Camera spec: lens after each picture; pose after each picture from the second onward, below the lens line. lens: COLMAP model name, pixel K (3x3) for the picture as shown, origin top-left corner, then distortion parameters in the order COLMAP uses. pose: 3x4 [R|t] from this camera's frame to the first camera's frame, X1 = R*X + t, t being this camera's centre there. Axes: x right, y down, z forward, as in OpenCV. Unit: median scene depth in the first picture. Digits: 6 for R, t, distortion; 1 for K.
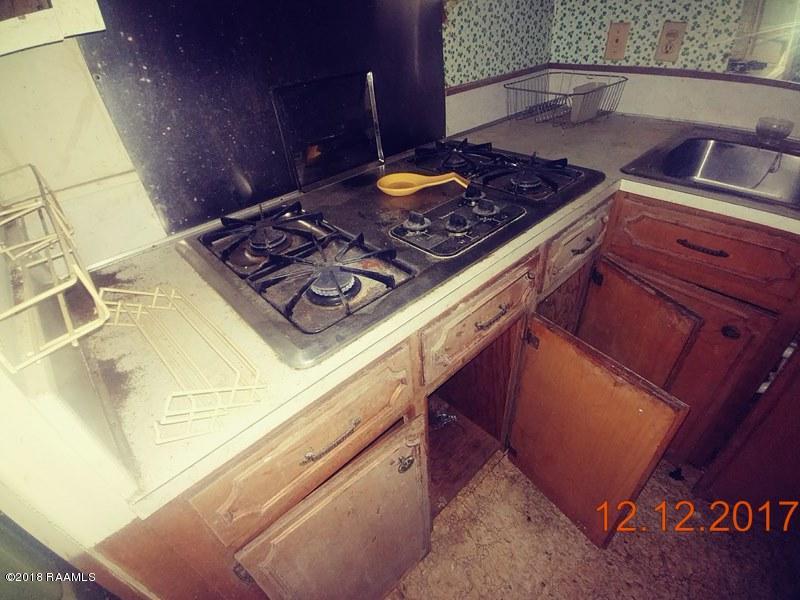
lens RADIAL K [[383.6, 0, 400.0], [0, 383.6, 300.0], [0, 0, 1]] dist [-0.003076, -0.000492]
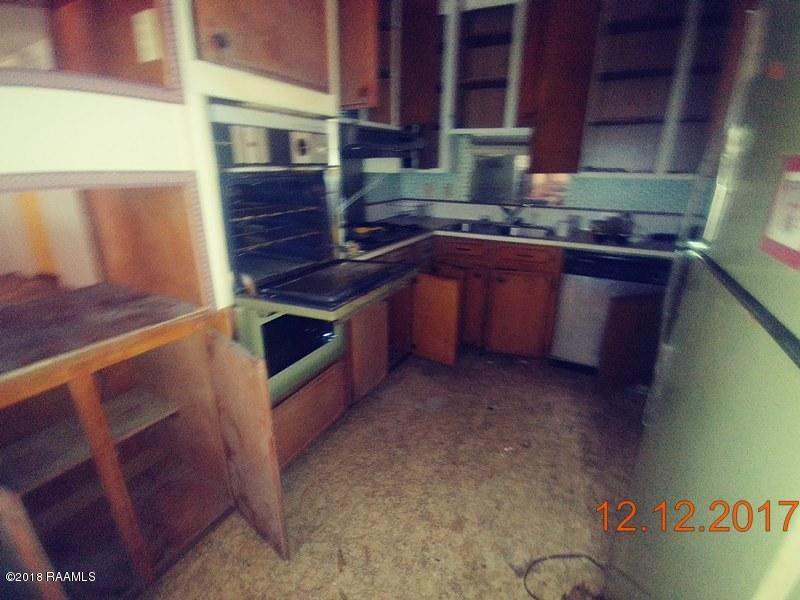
lens RADIAL K [[383.6, 0, 400.0], [0, 383.6, 300.0], [0, 0, 1]] dist [-0.003076, -0.000492]
pose [[0.942610, -0.065803, 0.327349, -0.571021], [0.161897, 0.947506, -0.275721, 0.819641], [-0.292021, 0.312894, 0.903781, -1.192055]]
